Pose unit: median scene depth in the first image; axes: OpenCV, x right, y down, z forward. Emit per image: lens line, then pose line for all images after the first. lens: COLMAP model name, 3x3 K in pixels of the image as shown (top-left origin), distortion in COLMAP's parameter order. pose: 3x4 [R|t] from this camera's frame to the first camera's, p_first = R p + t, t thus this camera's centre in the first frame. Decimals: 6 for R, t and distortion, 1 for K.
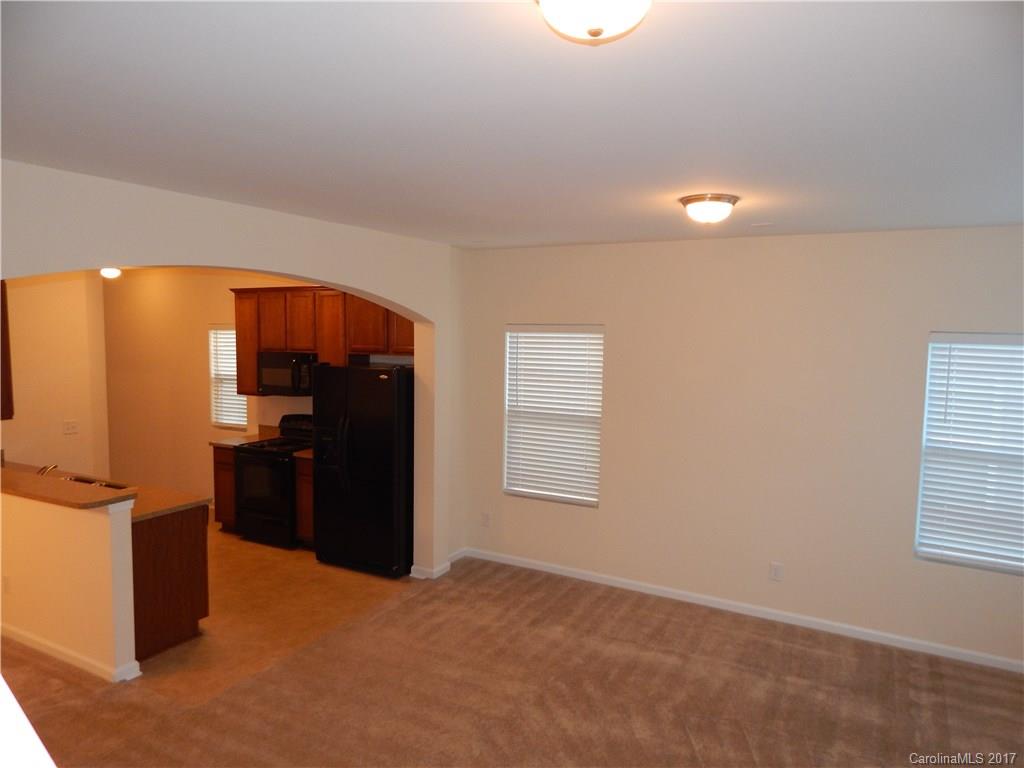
lens RADIAL K [[683.9, 0, 526.1], [0, 683.9, 385.5], [0, 0, 1]] dist [0.004076, -0.001862]
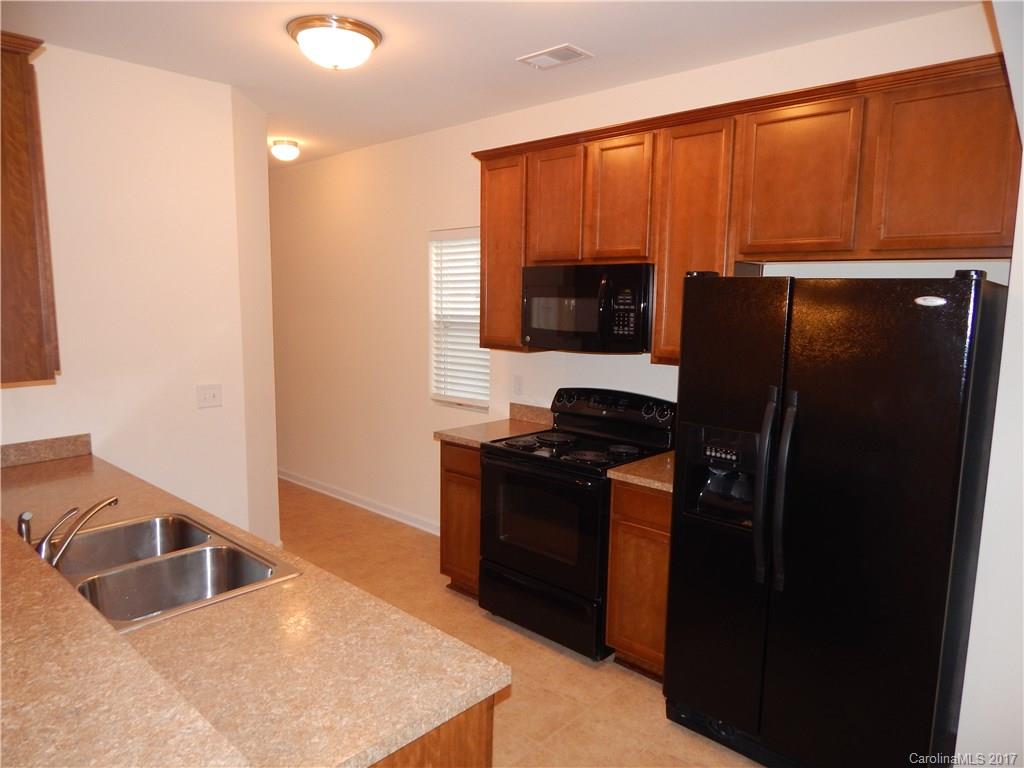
lens RADIAL K [[683.9, 0, 526.1], [0, 683.9, 385.5], [0, 0, 1]] dist [0.004076, -0.001862]
pose [[0.970408, 0.036187, -0.238743, -0.266570], [-0.025639, 0.998559, 0.047140, 0.017482], [0.240105, -0.039624, 0.969938, 0.495335]]
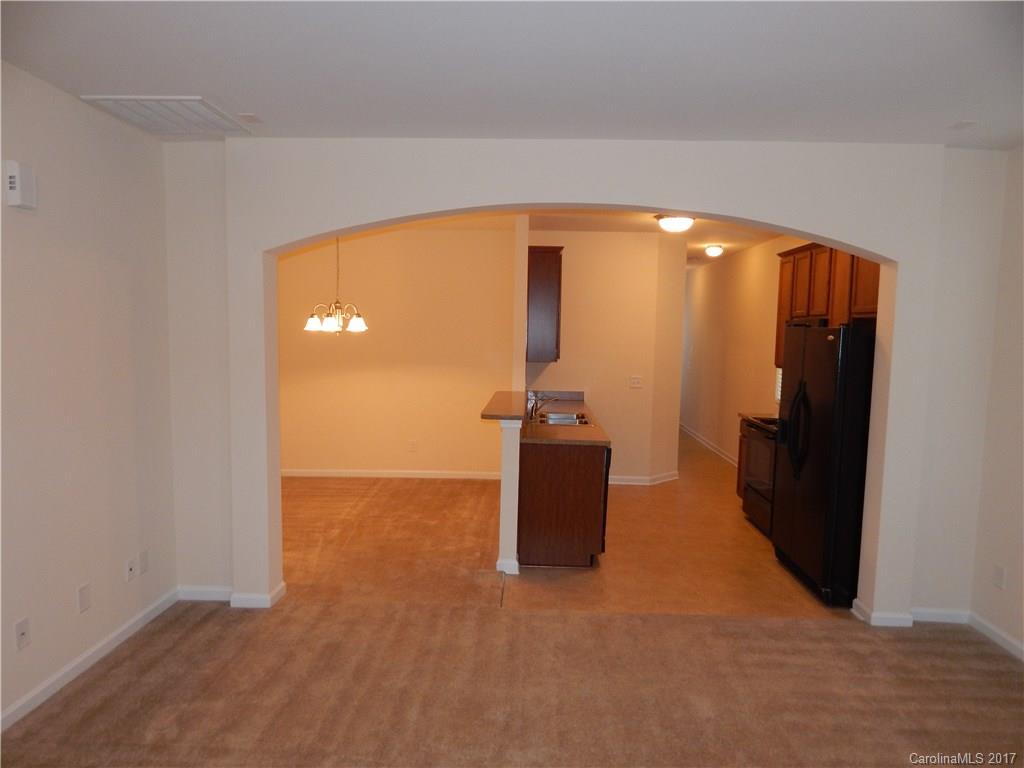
lens RADIAL K [[697.5, 0, 512.0], [0, 697.5, 384.0], [0, 0, 1]] dist [0.029578, -0.027220]
pose [[0.443486, 0.082975, -0.892432, 0.281207], [-0.103170, 0.993813, 0.041131, 0.035507], [0.890324, 0.073831, 0.449302, 0.271826]]
